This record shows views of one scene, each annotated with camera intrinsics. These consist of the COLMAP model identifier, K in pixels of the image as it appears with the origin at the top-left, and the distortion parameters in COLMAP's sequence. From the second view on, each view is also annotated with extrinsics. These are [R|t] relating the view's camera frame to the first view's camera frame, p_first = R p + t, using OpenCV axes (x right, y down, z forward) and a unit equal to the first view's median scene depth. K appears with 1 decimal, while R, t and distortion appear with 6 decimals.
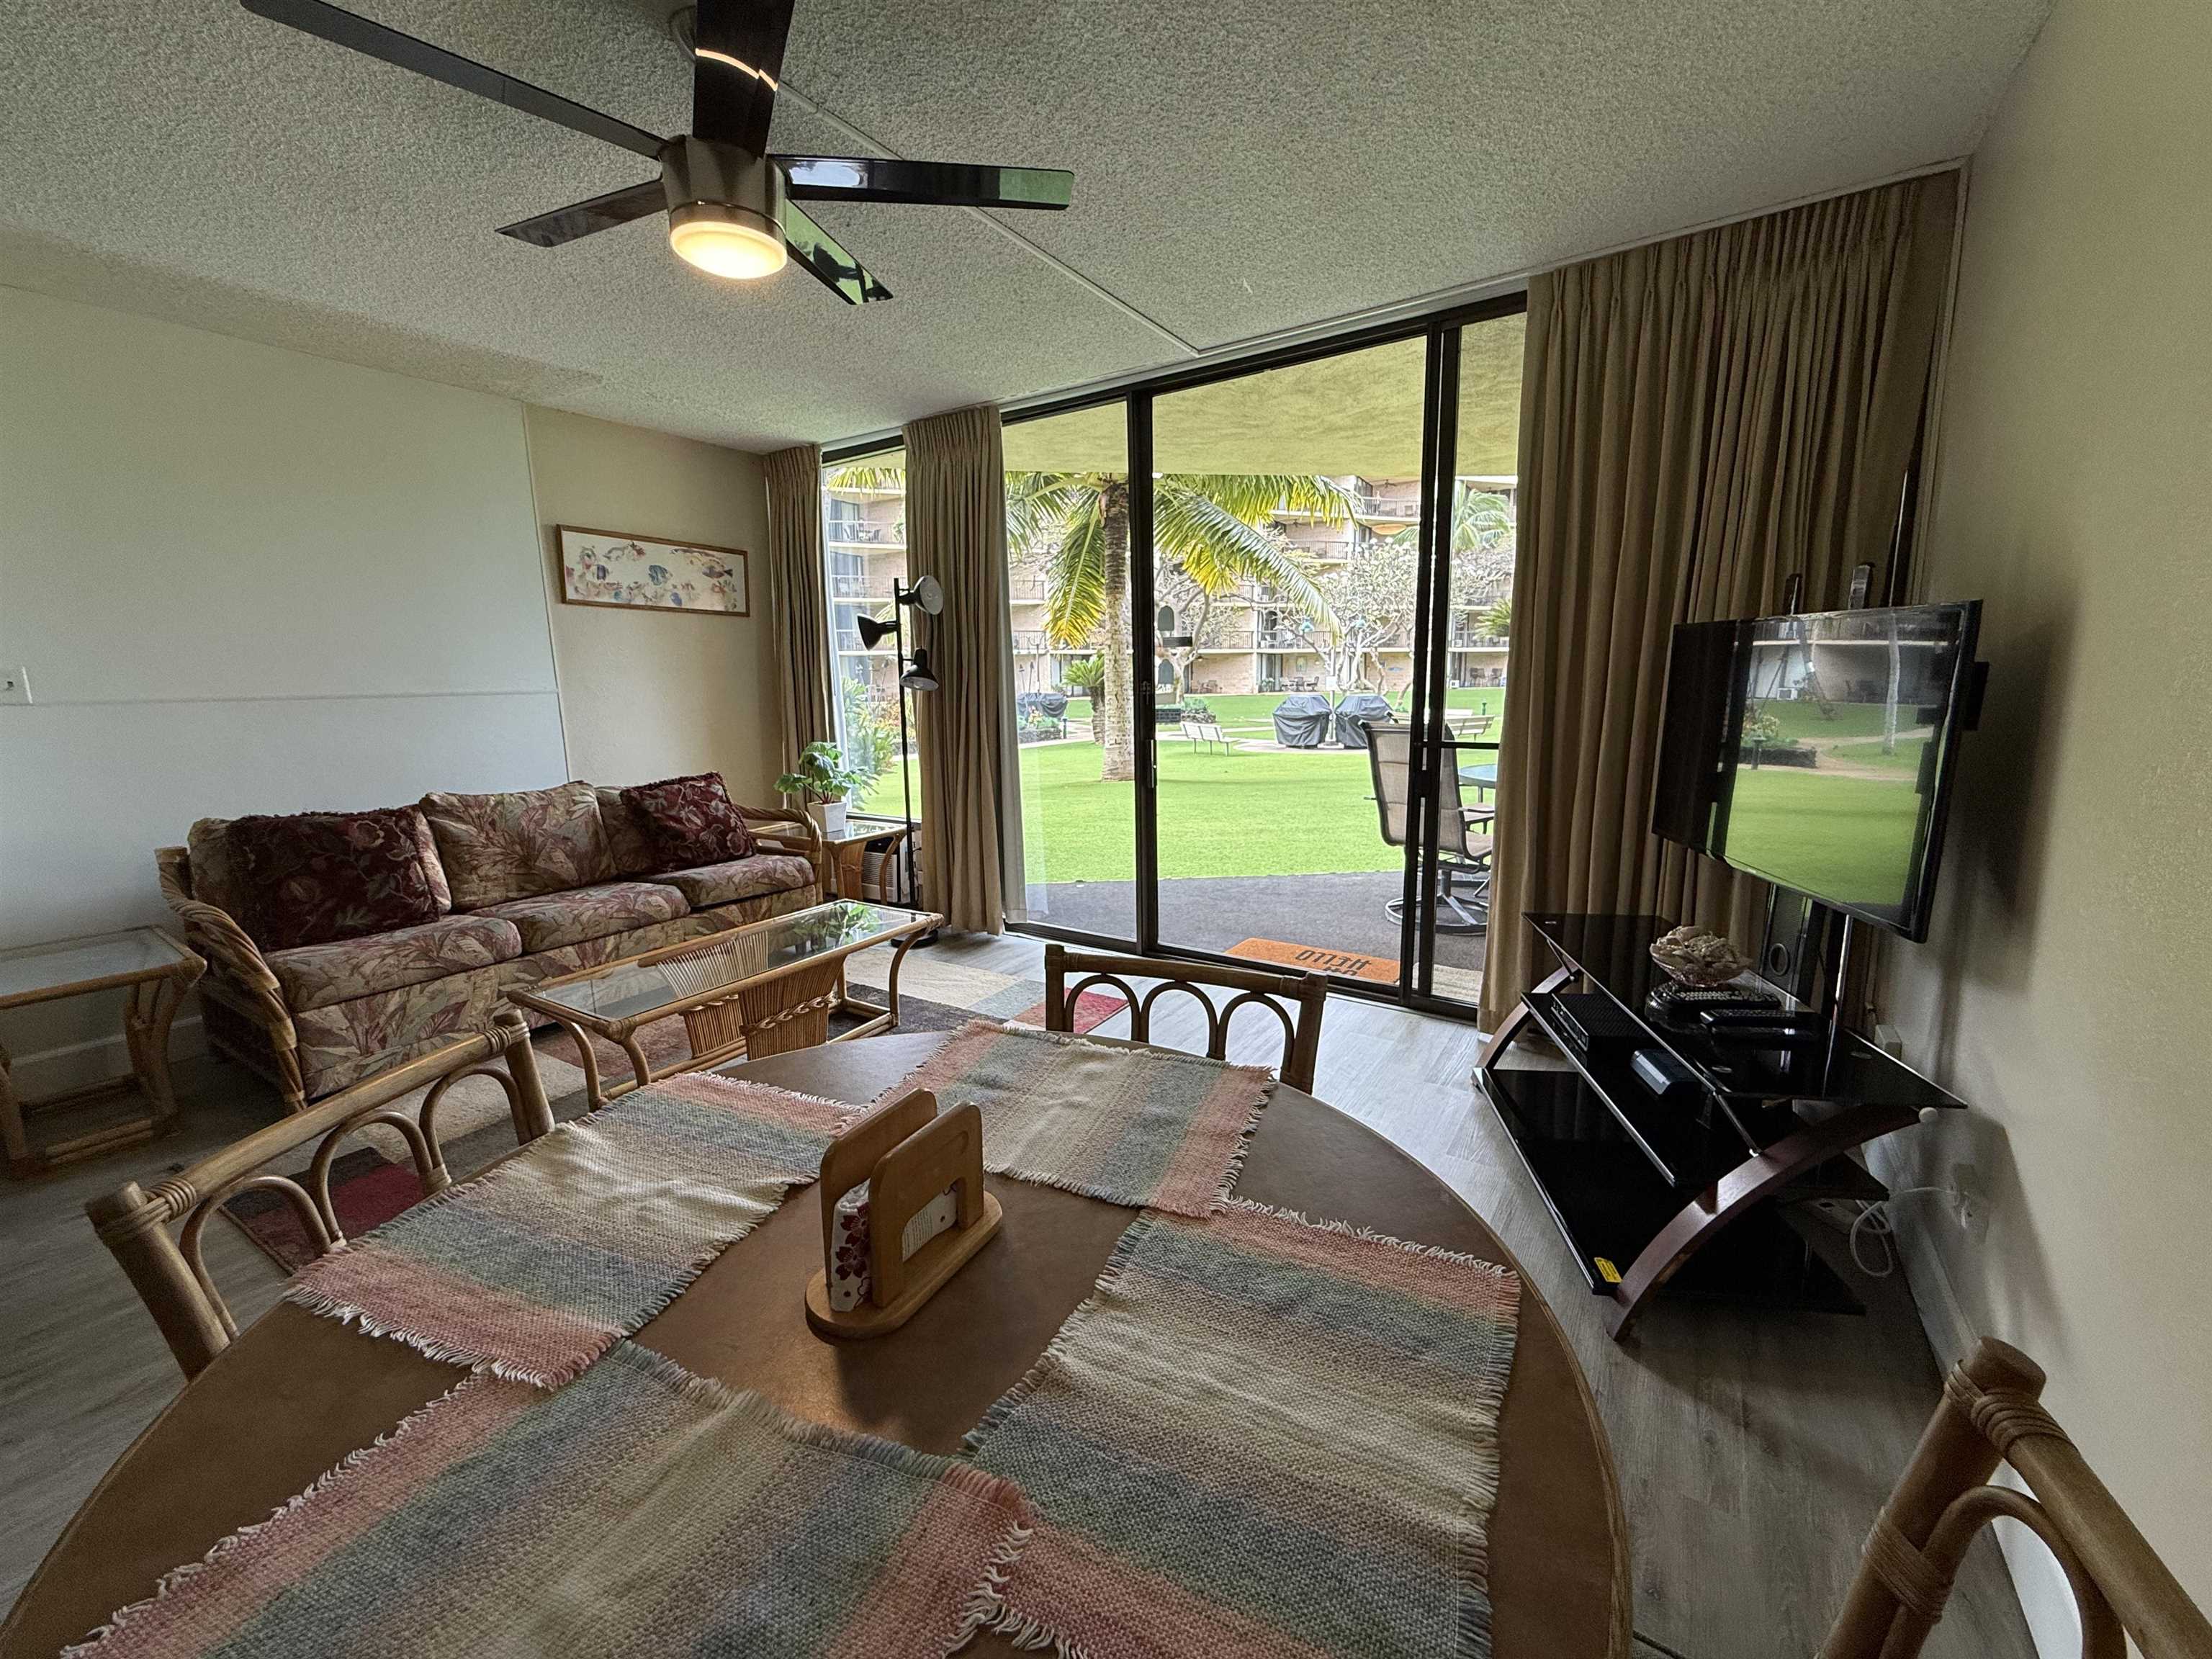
lens RADIAL K [[882.8, 0, 1100.5], [0, 882.8, 824.2], [0, 0, 1]] dist [-0.000170, 0.000242]
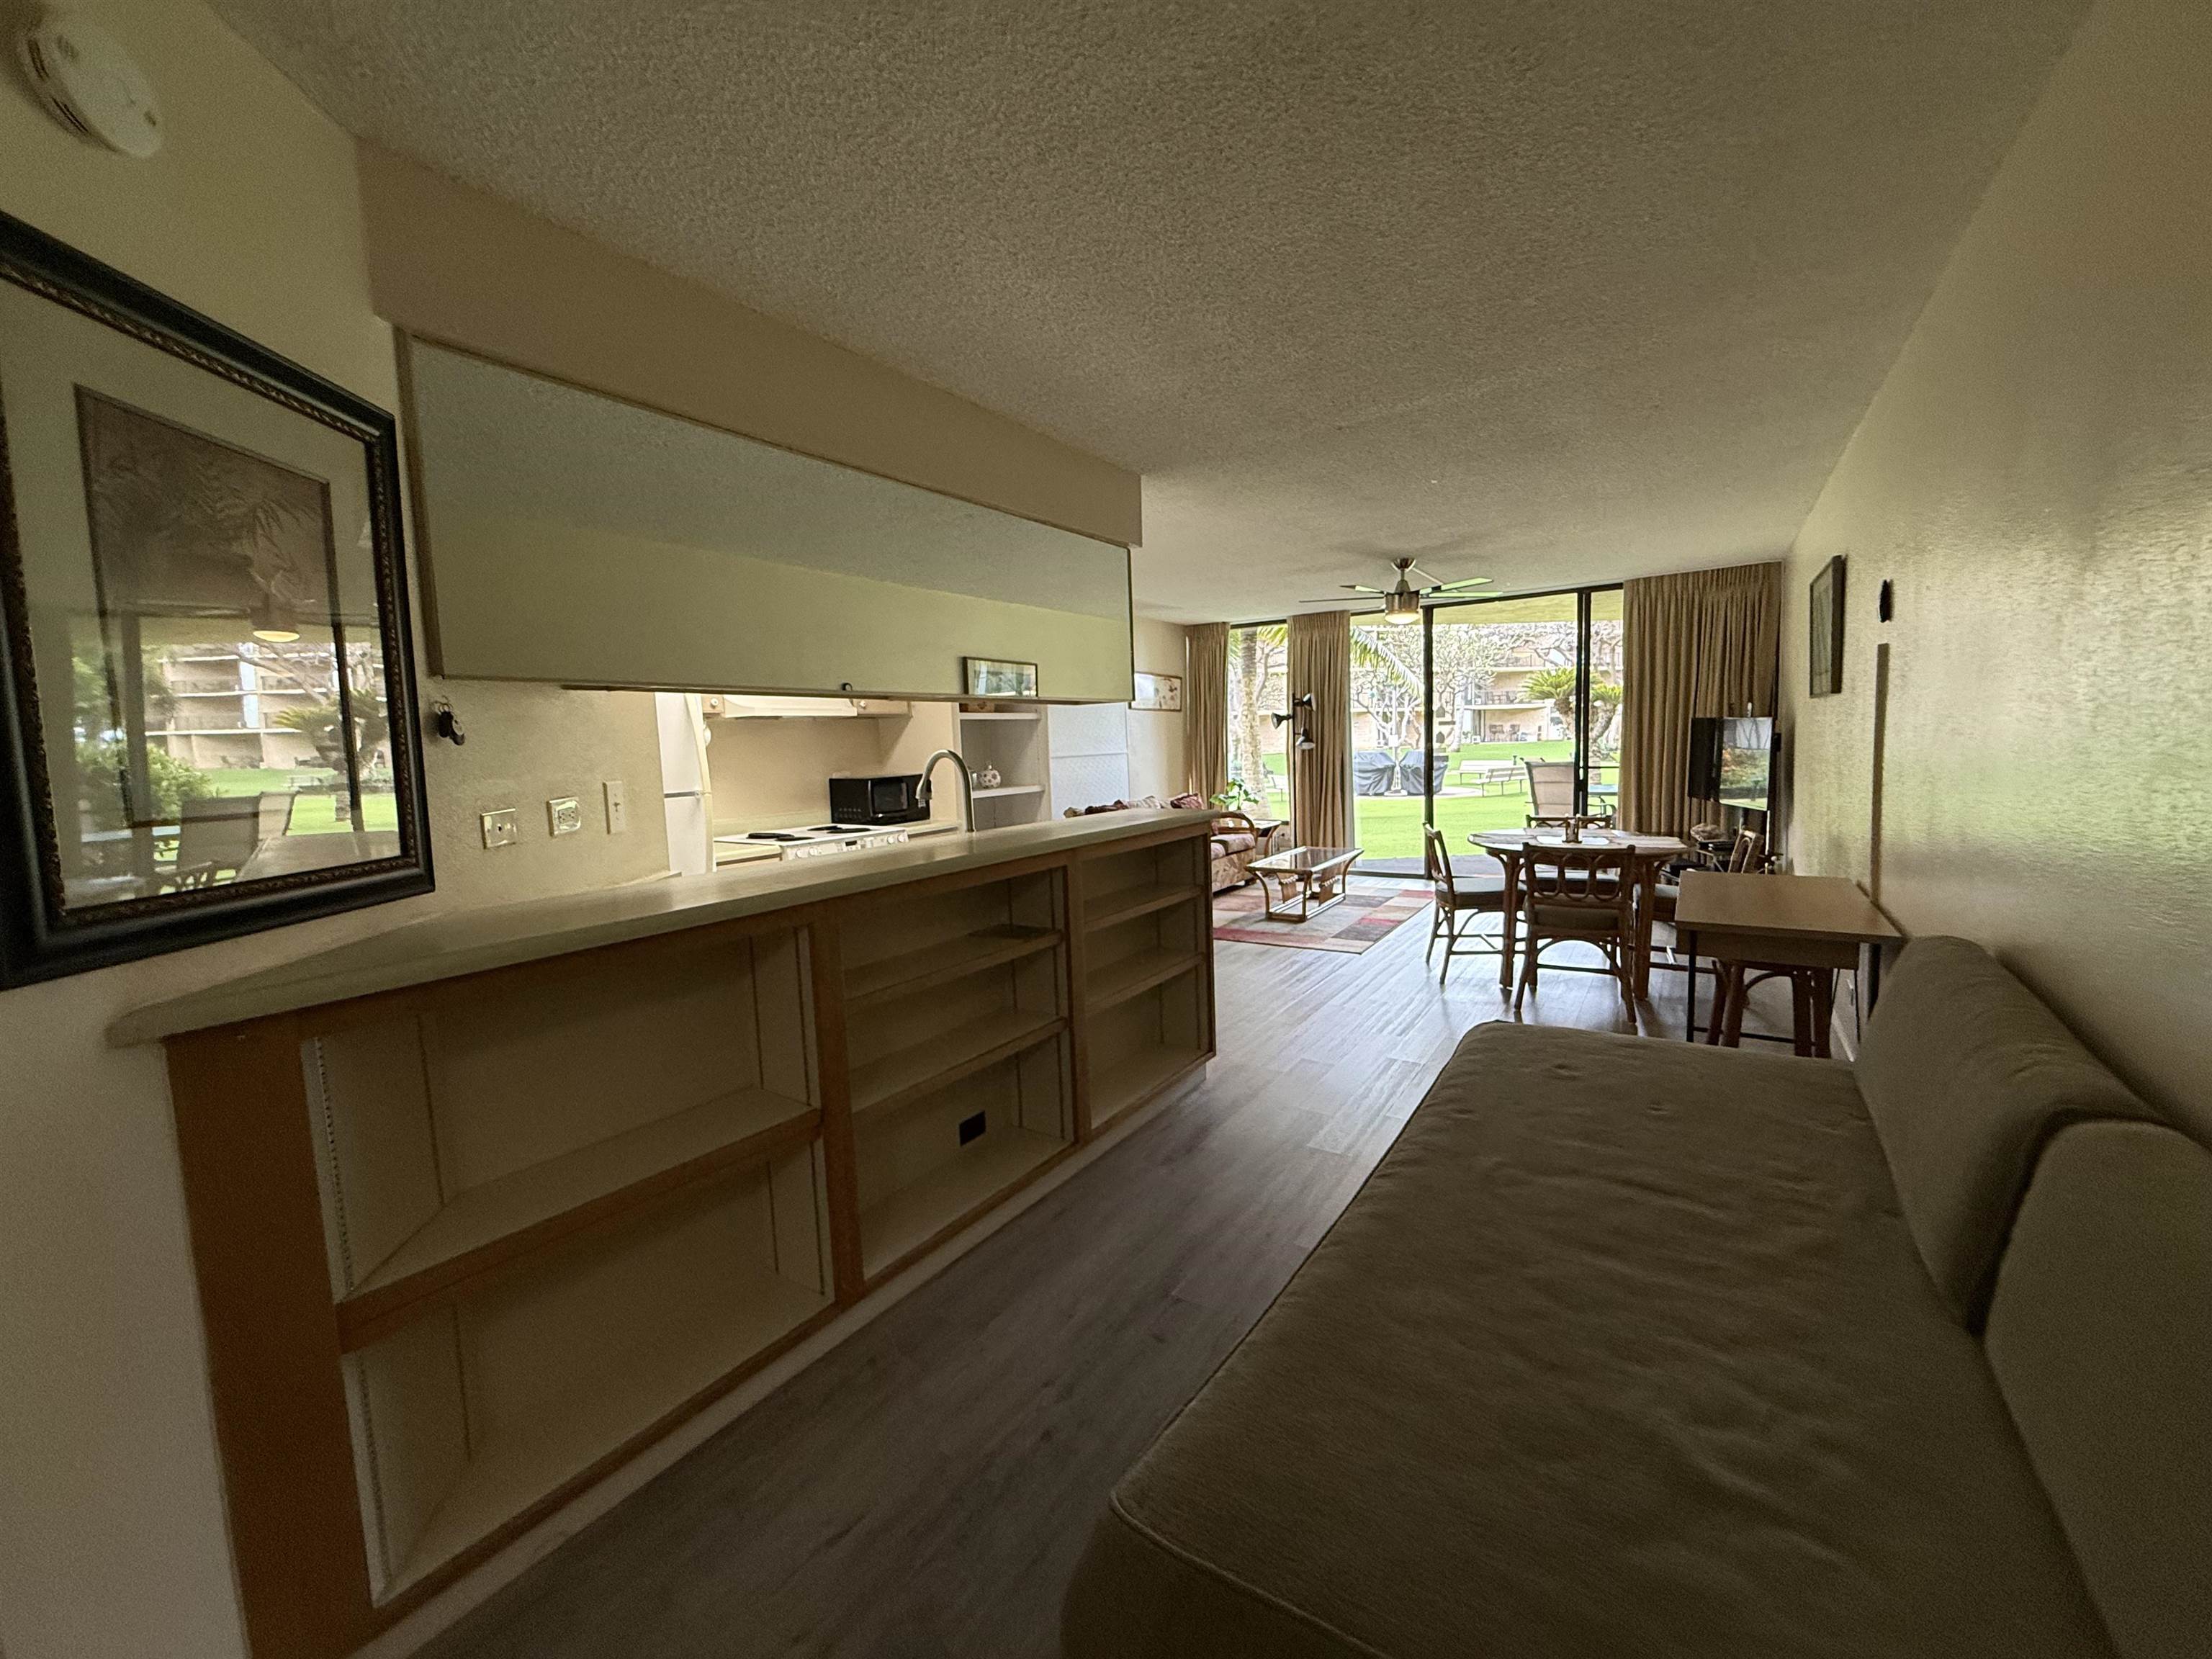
lens RADIAL K [[882.8, 0, 1100.5], [0, 882.8, 824.2], [0, 0, 1]] dist [-0.000170, 0.000242]
pose [[0.999817, -0.016743, -0.009272, -0.589578], [0.016073, 0.997552, -0.068054, 0.130847], [0.010389, 0.067893, 0.997639, -0.876479]]
